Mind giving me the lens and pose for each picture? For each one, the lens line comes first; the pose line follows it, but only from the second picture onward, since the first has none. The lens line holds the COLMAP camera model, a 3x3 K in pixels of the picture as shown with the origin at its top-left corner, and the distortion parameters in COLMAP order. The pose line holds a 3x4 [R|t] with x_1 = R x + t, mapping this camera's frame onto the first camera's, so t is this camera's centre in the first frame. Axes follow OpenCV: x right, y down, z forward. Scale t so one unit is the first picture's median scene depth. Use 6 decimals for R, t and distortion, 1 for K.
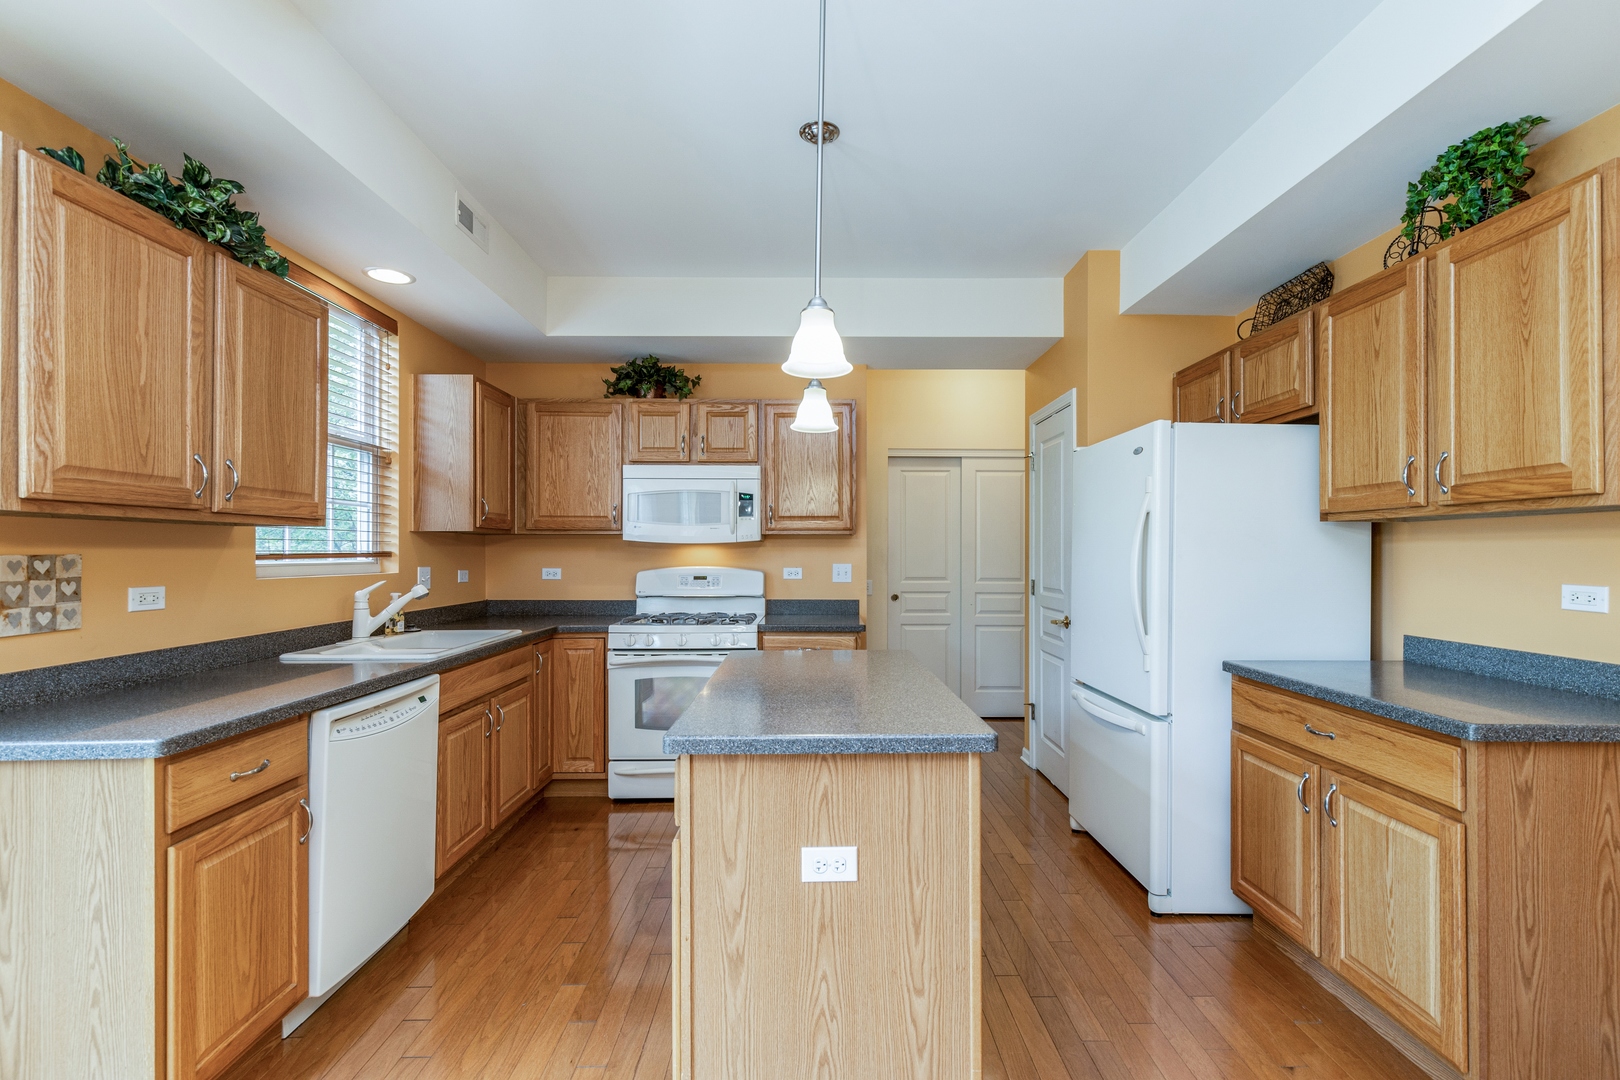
lens RADIAL K [[735.0, 0, 790.2], [0, 735.0, 550.3], [0, 0, 1]] dist [0.005090, 0.001766]
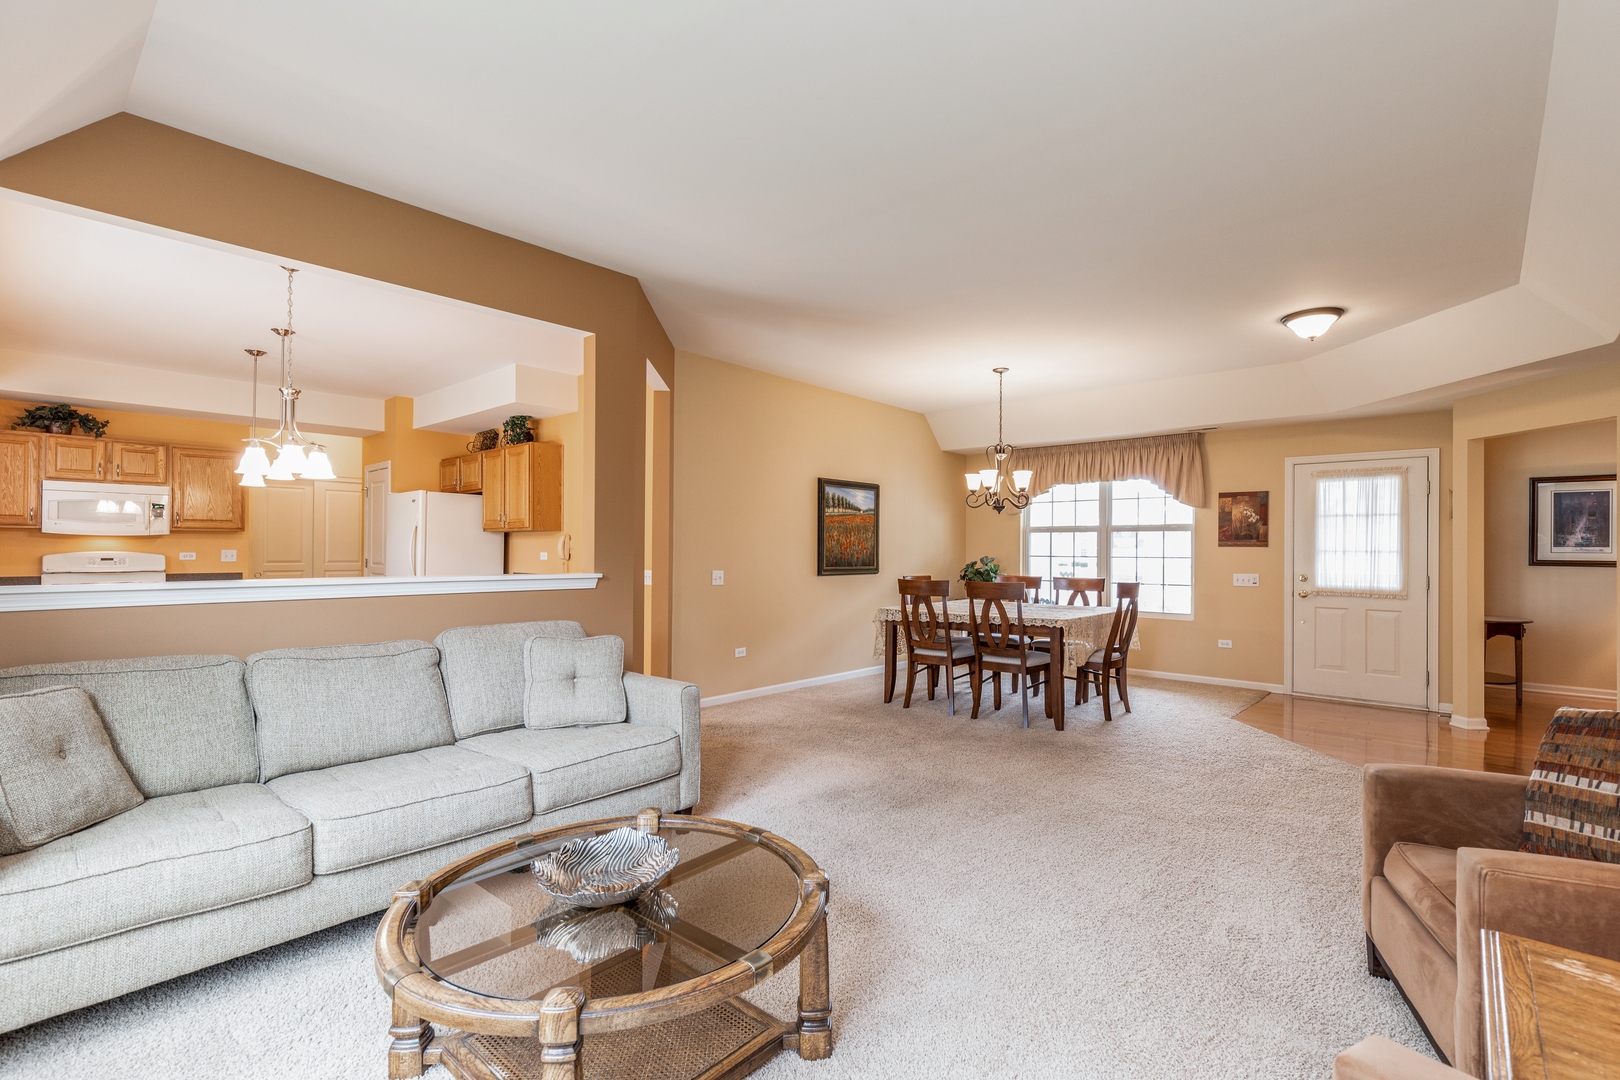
lens RADIAL K [[735.0, 0, 825.4], [0, 735.0, 546.2], [0, 0, 1]] dist [0.005090, 0.001766]
pose [[0.648891, 0.005761, 0.760859, -0.439789], [-0.005353, 0.999981, -0.003007, 0.011736], [-0.760862, -0.002122, 0.648910, -1.441038]]
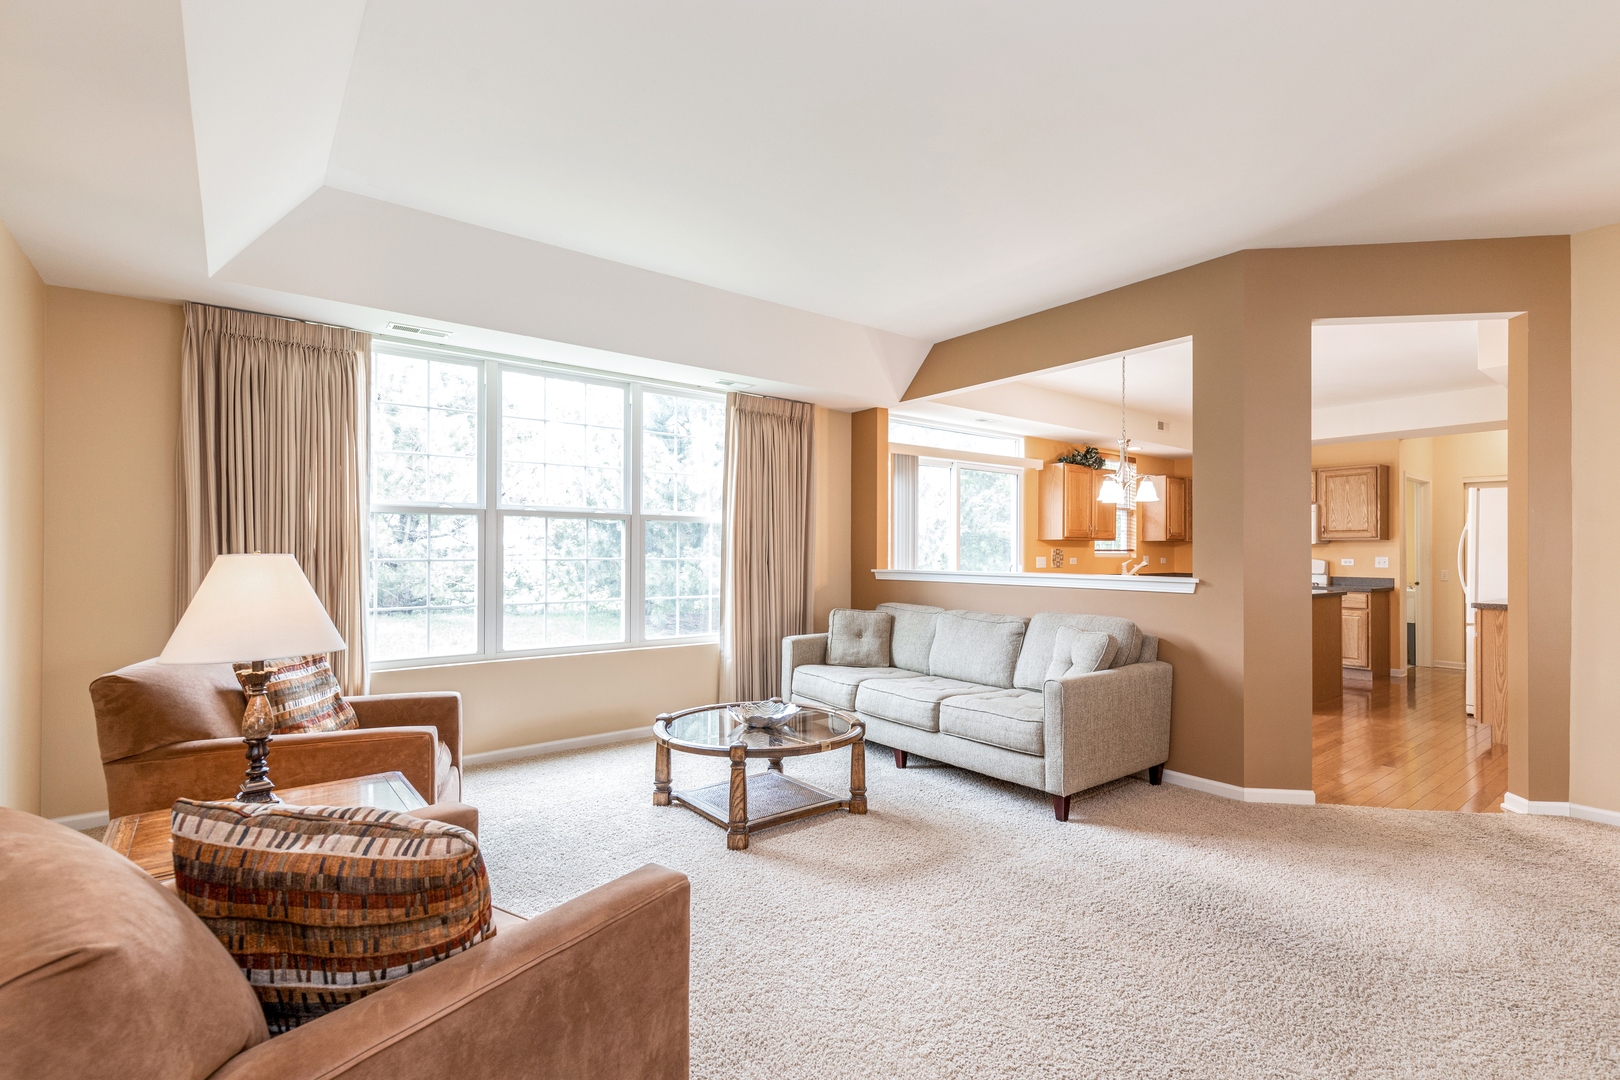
lens RADIAL K [[735.0, 0, 846.1], [0, 735.0, 554.3], [0, 0, 1]] dist [0.005090, 0.001766]
pose [[0.655197, 0.004387, -0.755445, 0.805899], [-0.003146, 0.999990, 0.003079, 0.016471], [0.755452, 0.000359, 0.655204, -1.568473]]
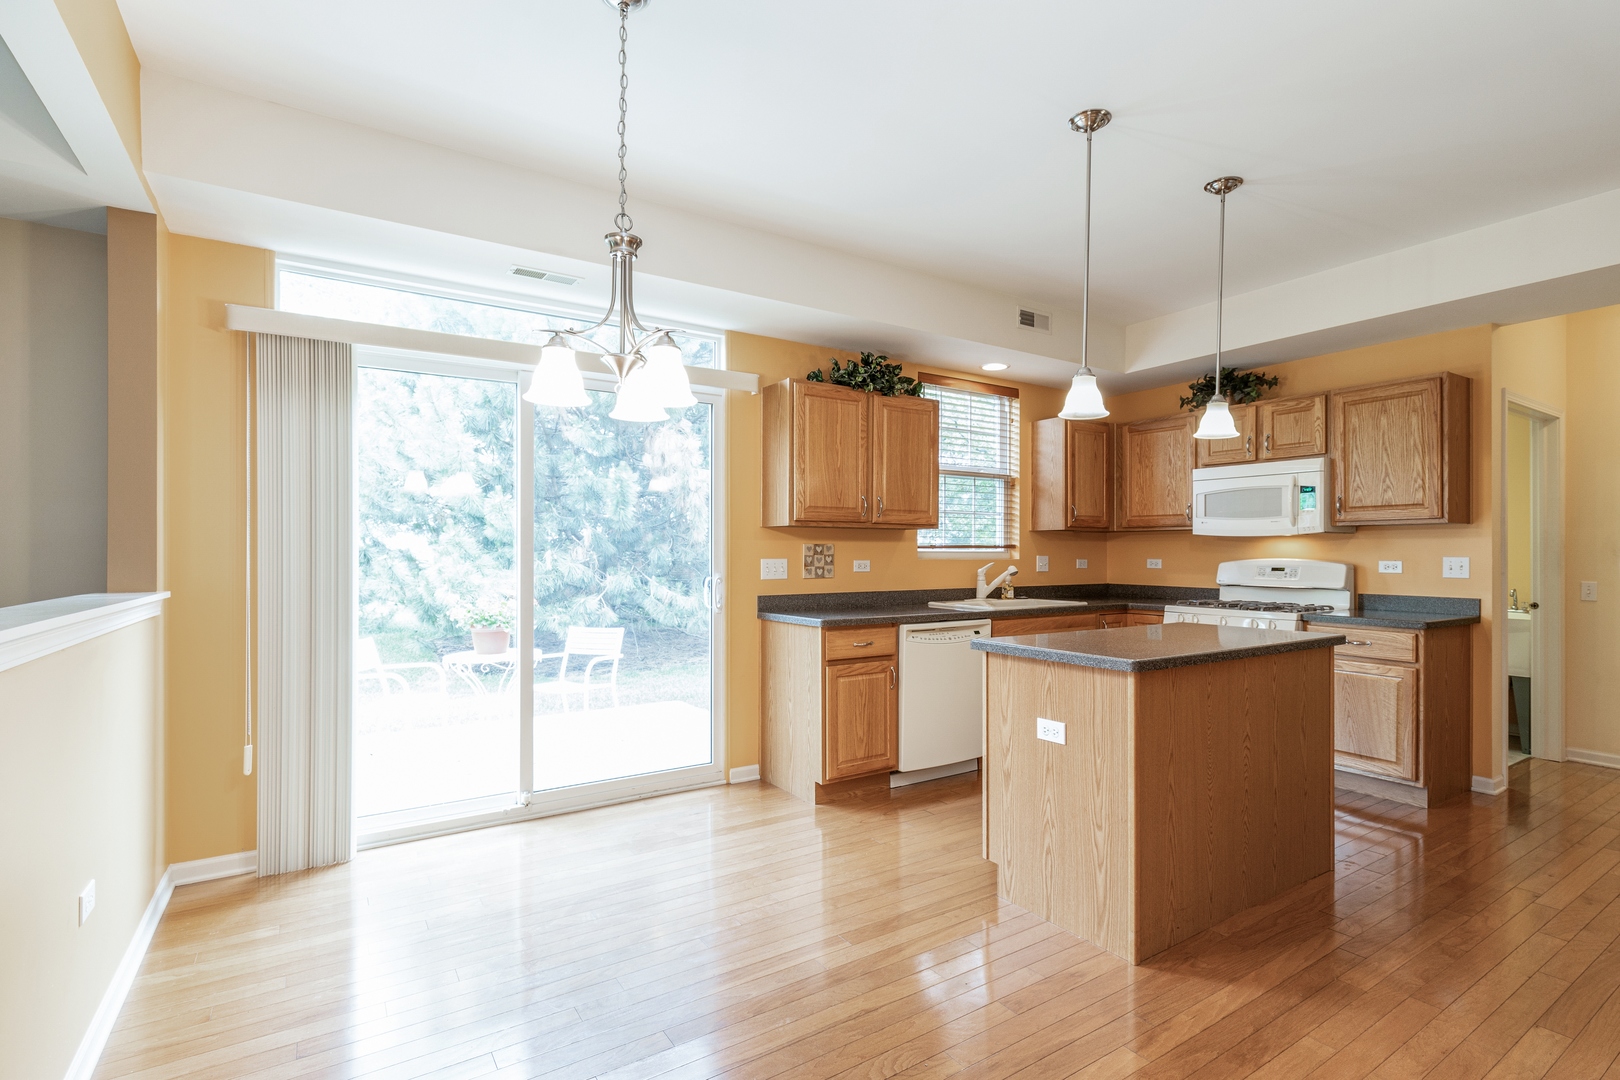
lens RADIAL K [[751.2, 0, 863.1], [0, 751.2, 560.0], [0, 0, 1]] dist [-0.007588, 0.000040]
pose [[0.577056, 0.008517, -0.816660, 0.572583], [0.000340, 0.999943, 0.010669, 0.017946], [0.816704, -0.006434, 0.577021, -0.138475]]
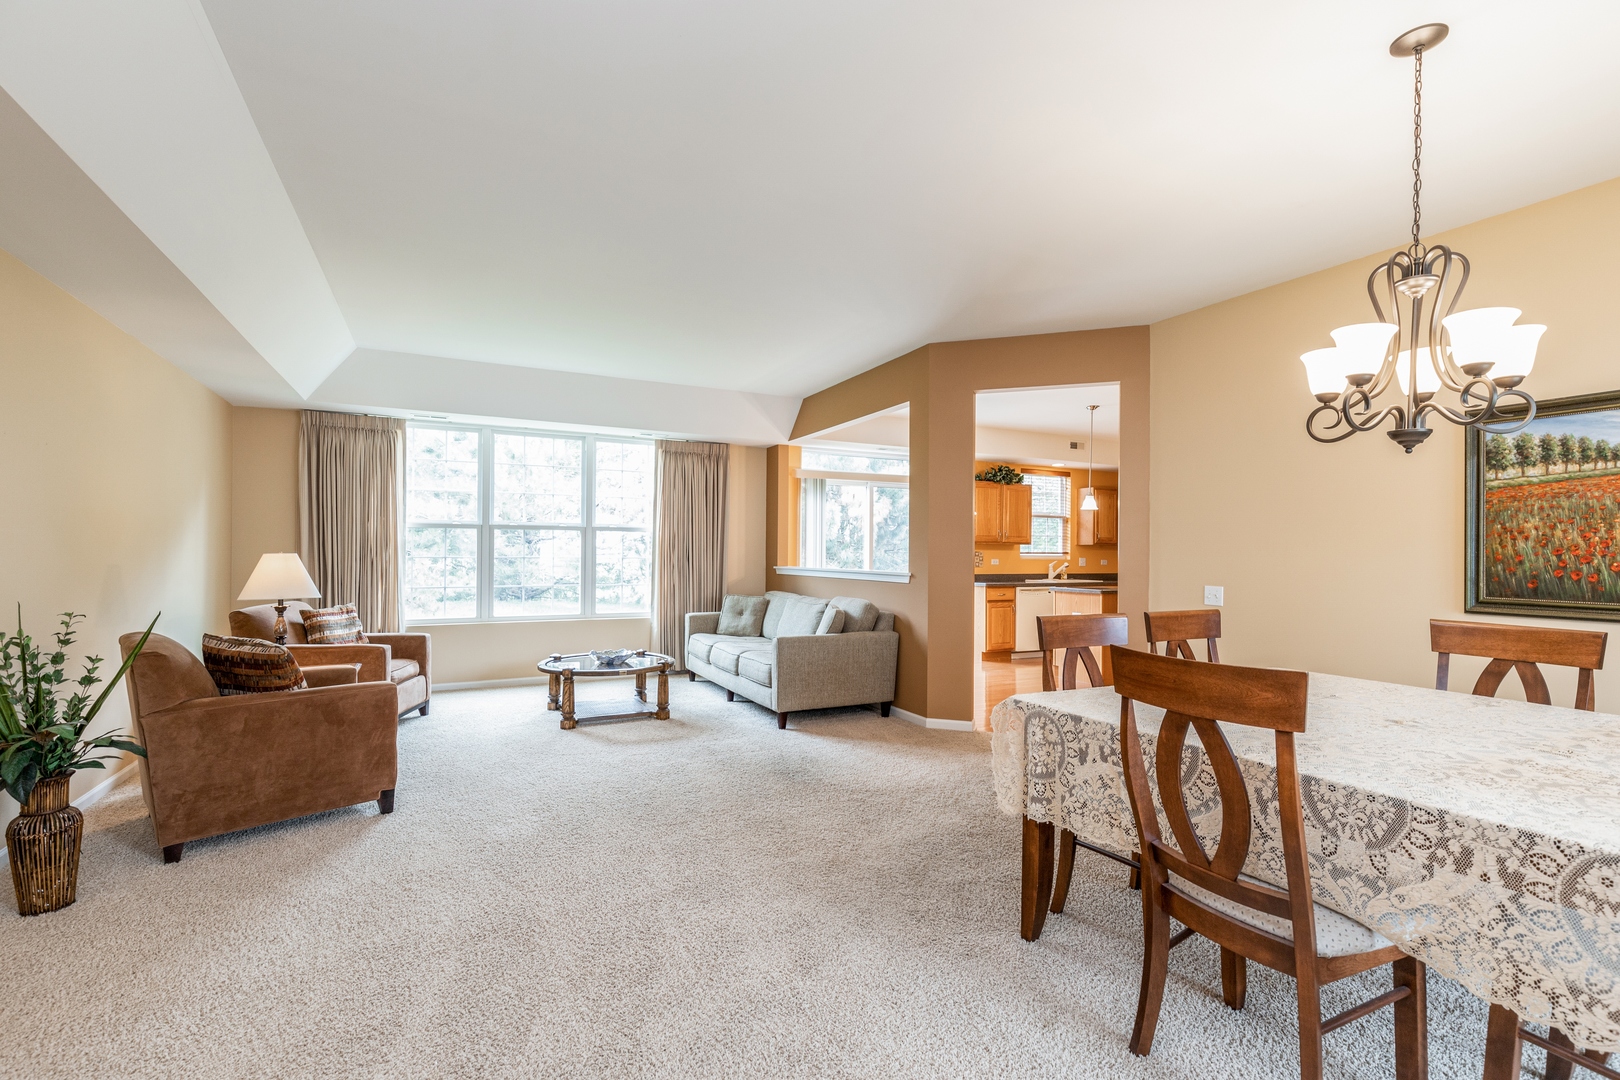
lens RADIAL K [[735.0, 0, 852.4], [0, 735.0, 551.5], [0, 0, 1]] dist [0.005090, 0.001766]
pose [[0.504312, 0.001745, -0.863520, 1.693882], [-0.006963, 0.999974, -0.002046, 0.013255], [0.863494, 0.007044, 0.504310, -1.323523]]
